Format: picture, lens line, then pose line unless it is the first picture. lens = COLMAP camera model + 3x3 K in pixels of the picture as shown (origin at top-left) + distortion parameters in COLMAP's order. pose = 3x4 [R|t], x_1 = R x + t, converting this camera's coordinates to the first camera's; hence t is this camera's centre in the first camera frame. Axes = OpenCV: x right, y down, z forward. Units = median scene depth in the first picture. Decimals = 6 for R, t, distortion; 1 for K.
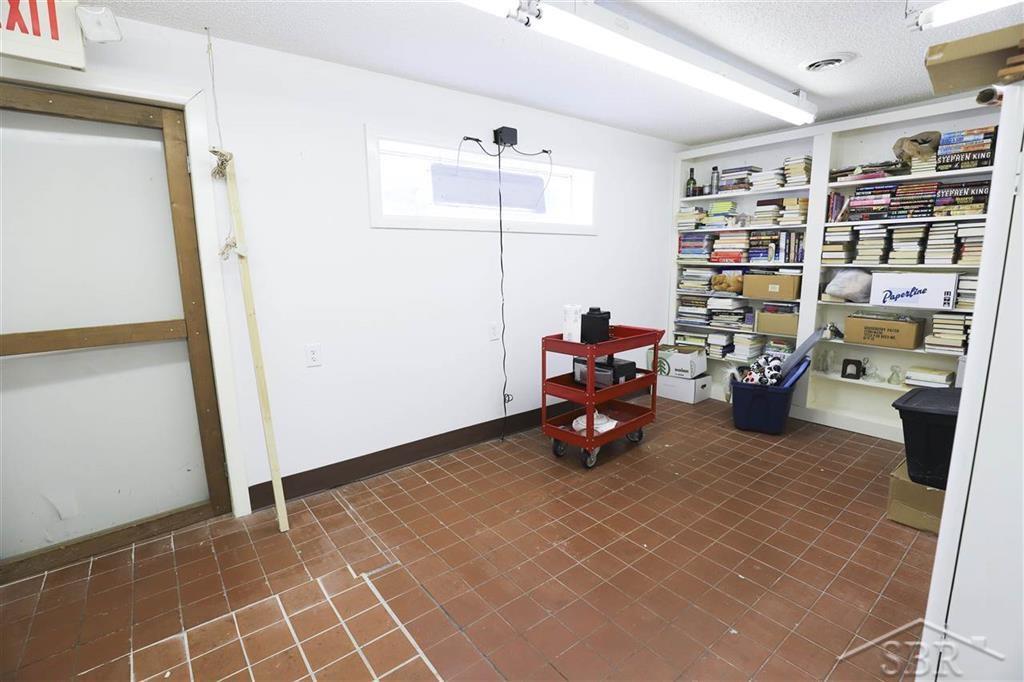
lens RADIAL K [[463.3, 0, 518.2], [0, 463.3, 338.7], [0, 0, 1]] dist [-0.017498, 0.000875]
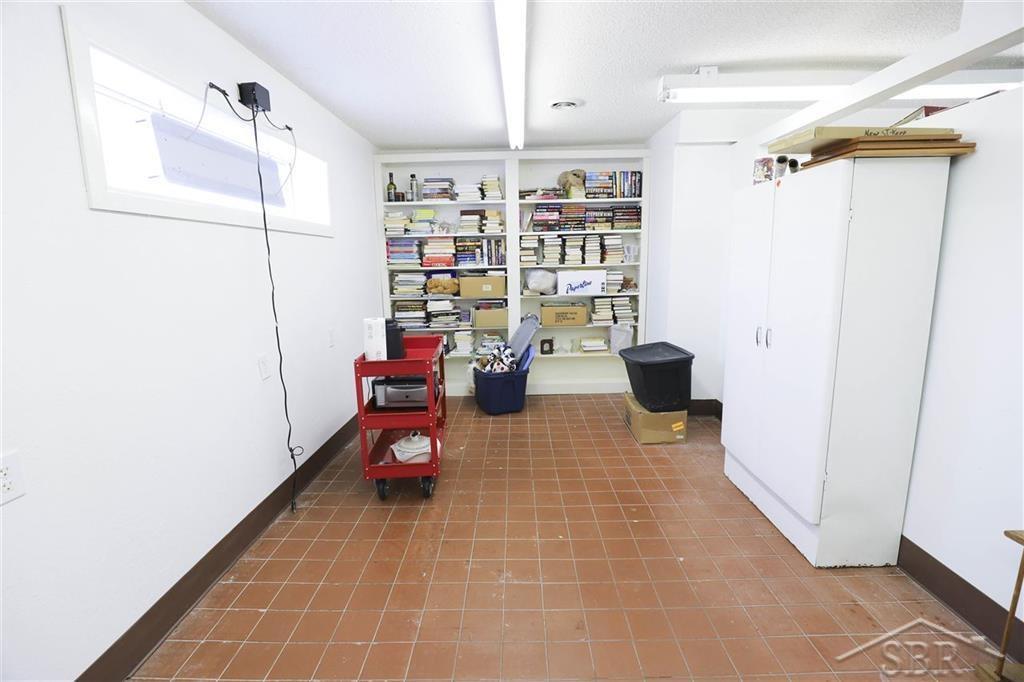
lens RADIAL K [[463.3, 0, 510.6], [0, 463.3, 339.6], [0, 0, 1]] dist [-0.017498, 0.000875]
pose [[0.645412, -0.135014, 0.751807, -0.333760], [0.146139, 0.987899, 0.051955, -0.038398], [-0.749724, 0.076335, 0.657333, 0.238205]]
